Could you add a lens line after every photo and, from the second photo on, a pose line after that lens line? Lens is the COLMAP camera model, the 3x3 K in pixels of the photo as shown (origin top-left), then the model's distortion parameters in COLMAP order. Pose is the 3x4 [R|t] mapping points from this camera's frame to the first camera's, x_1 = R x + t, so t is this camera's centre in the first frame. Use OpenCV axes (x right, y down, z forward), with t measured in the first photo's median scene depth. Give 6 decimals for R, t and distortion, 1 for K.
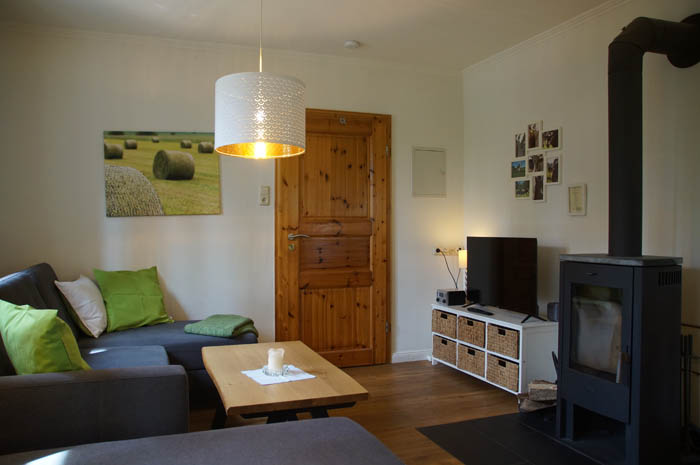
lens RADIAL K [[557.8, 0, 349.6], [0, 557.8, 230.5], [0, 0, 1]] dist [-0.152088, 0.134488]
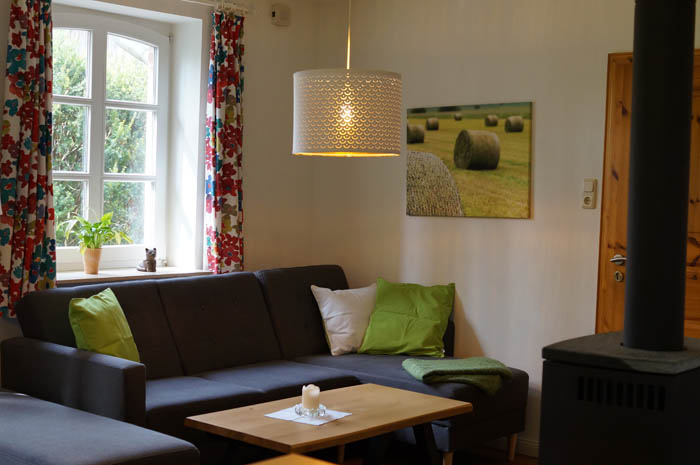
lens RADIAL K [[1074.1, 0, 347.0], [0, 1074.1, 232.9], [0, 0, 1]] dist [-0.040054, 0.000000]
pose [[0.479743, 0.063541, -0.875105, 0.860665], [-0.040943, 0.997909, 0.050012, -0.071538], [0.876453, 0.011836, 0.481341, 0.147842]]
